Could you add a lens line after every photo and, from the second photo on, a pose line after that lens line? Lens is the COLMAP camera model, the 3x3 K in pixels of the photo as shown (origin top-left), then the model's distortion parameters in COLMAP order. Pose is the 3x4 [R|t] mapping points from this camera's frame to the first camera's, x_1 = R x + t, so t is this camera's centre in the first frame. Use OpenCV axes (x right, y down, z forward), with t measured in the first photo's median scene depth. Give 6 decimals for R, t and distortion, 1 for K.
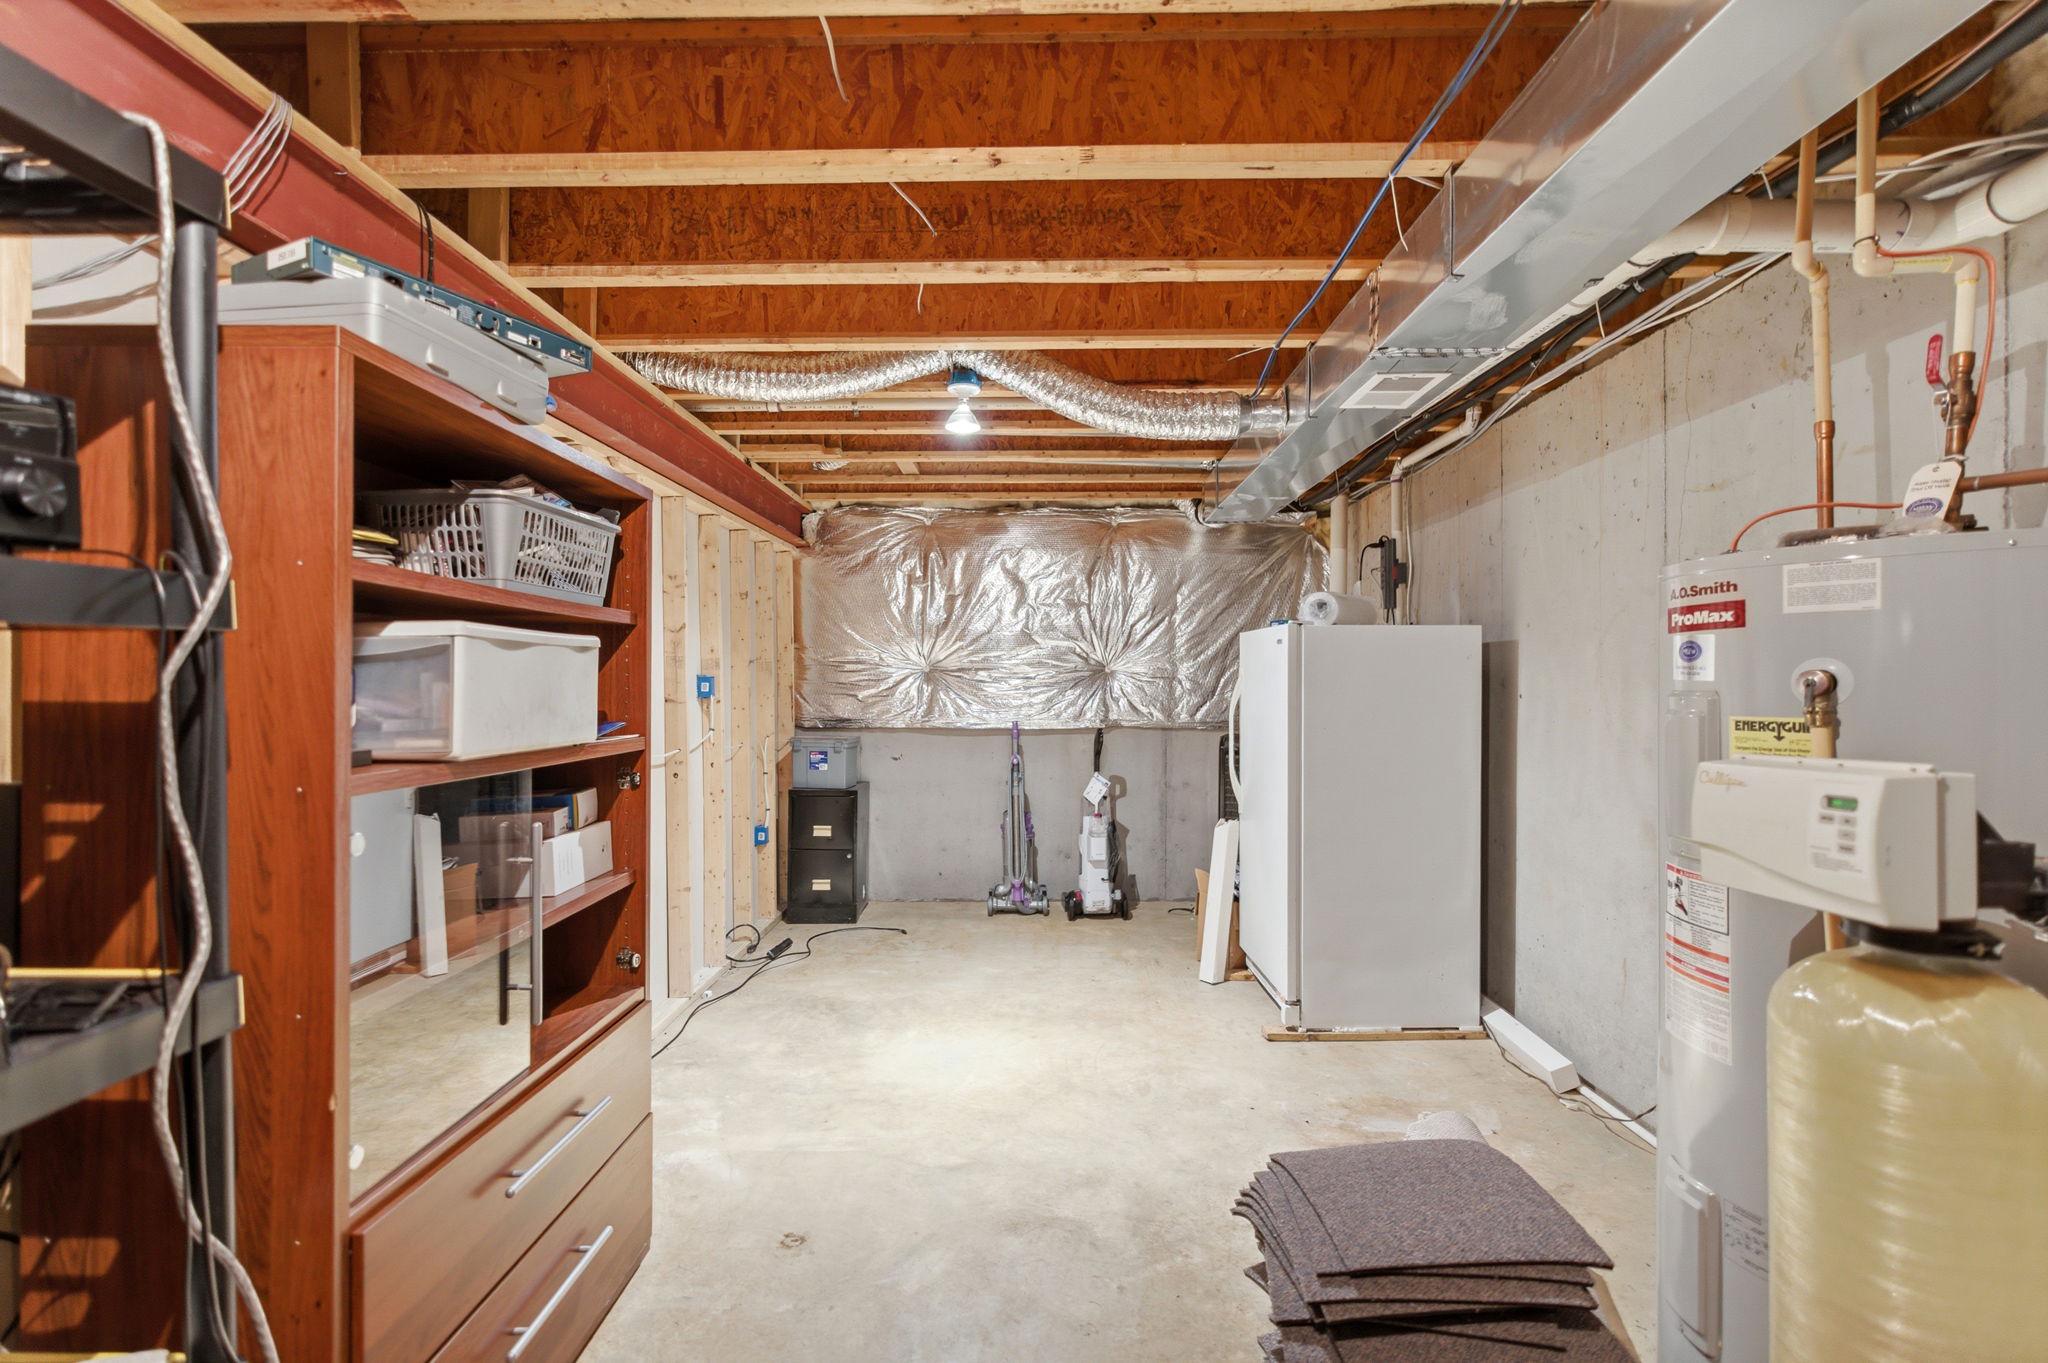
lens RADIAL K [[936.7, 0, 1027.6], [0, 936.7, 680.7], [0, 0, 1]] dist [0.006416, 0.000705]
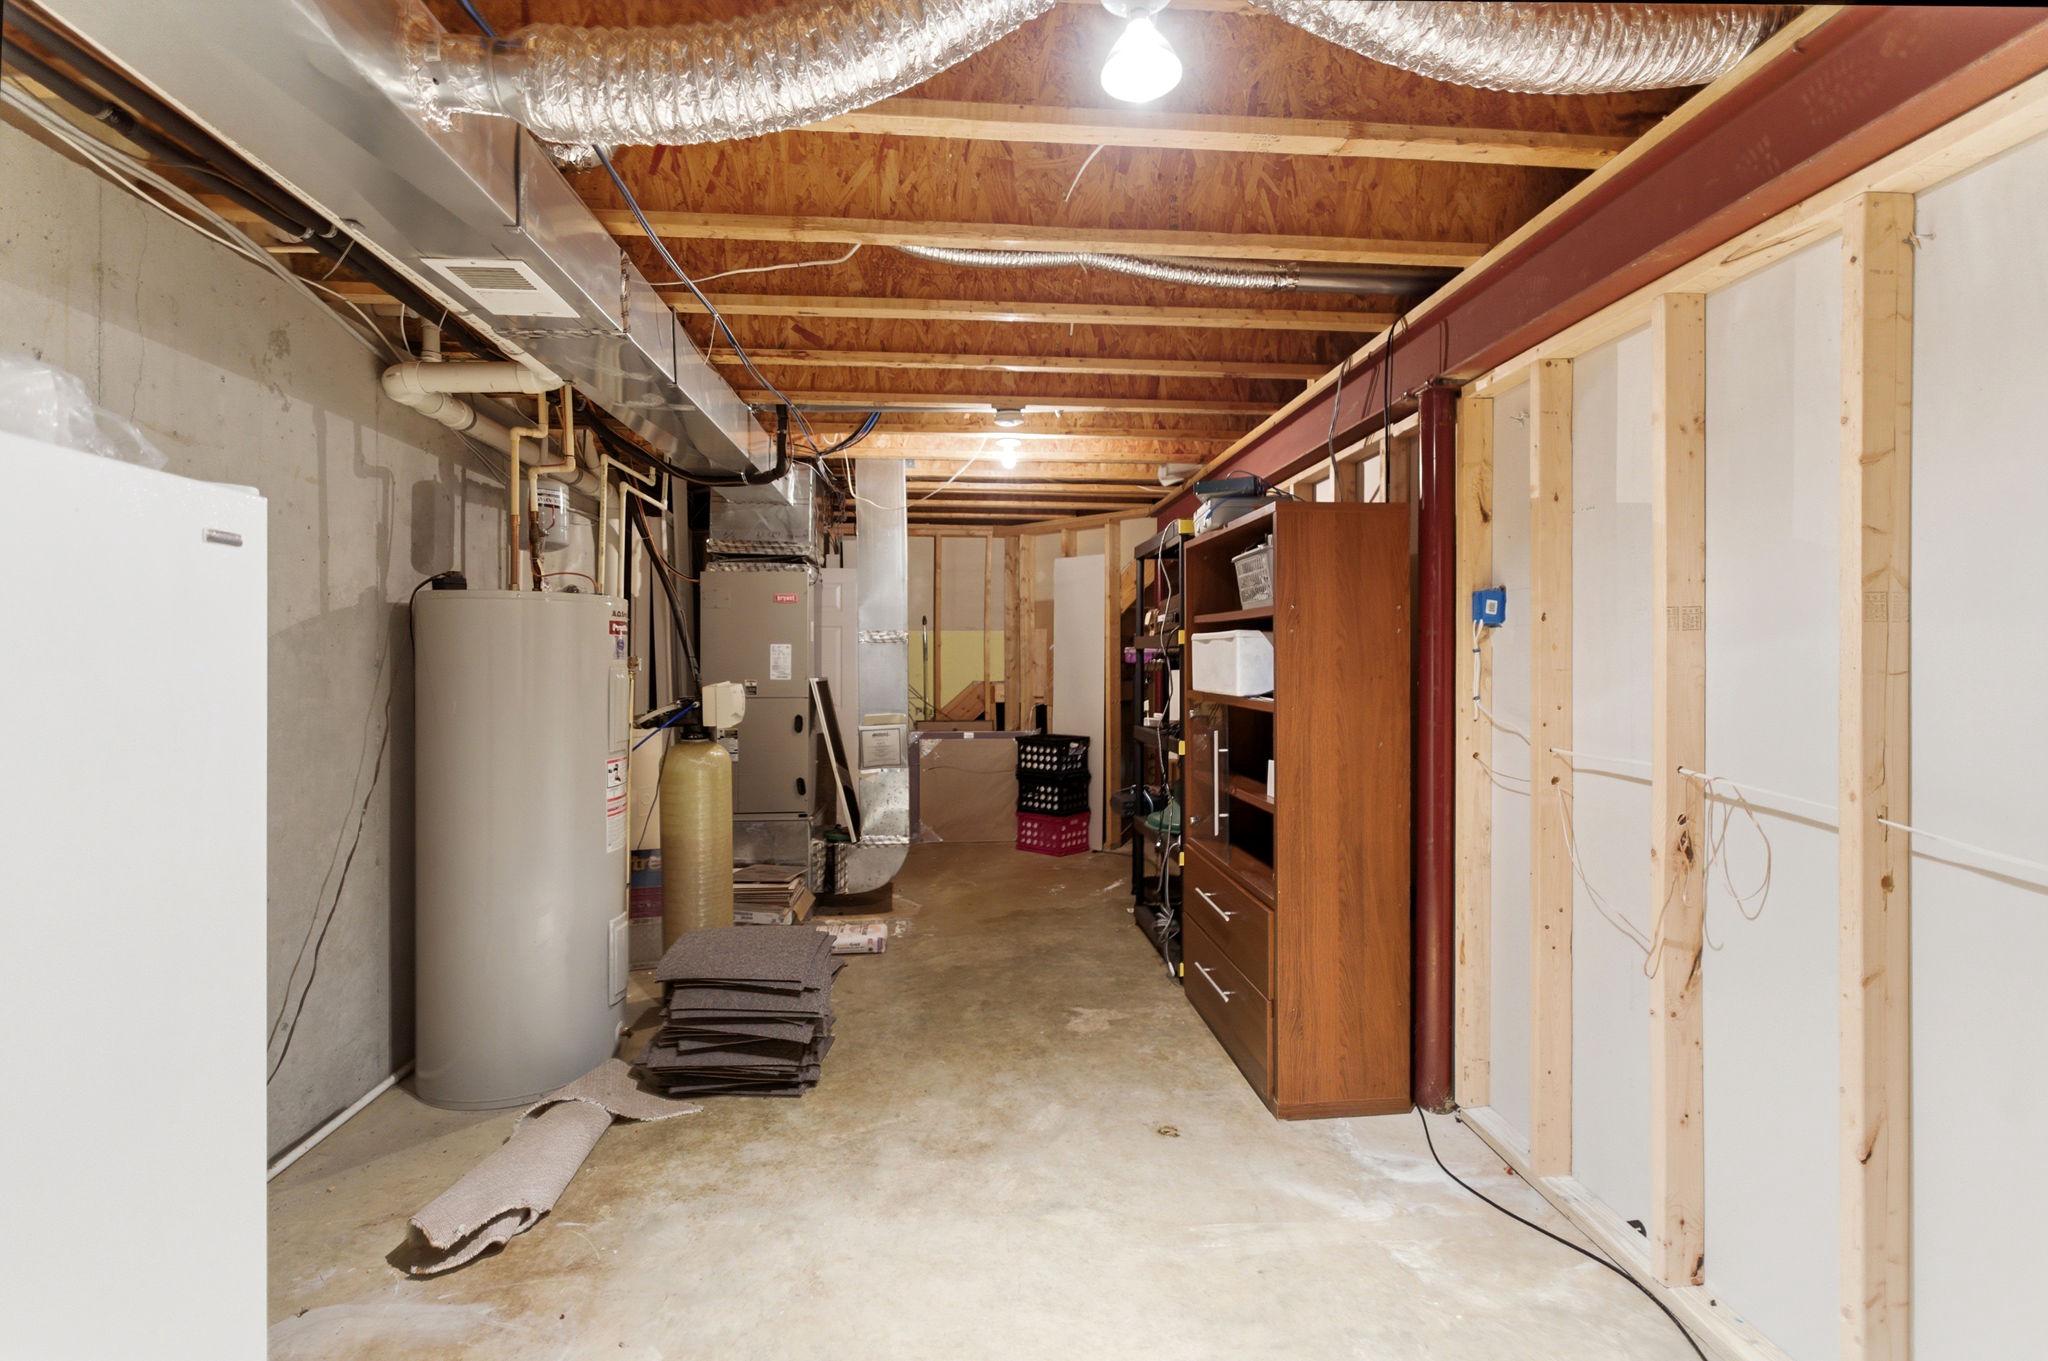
lens RADIAL K [[936.7, 0, 1021.6], [0, 936.7, 669.1], [0, 0, 1]] dist [0.006416, 0.000705]
pose [[-0.995449, 0.001982, -0.095274, 0.043486], [0.000844, 0.999928, 0.011983, -0.001547], [0.095291, 0.011848, -0.995379, 2.061587]]
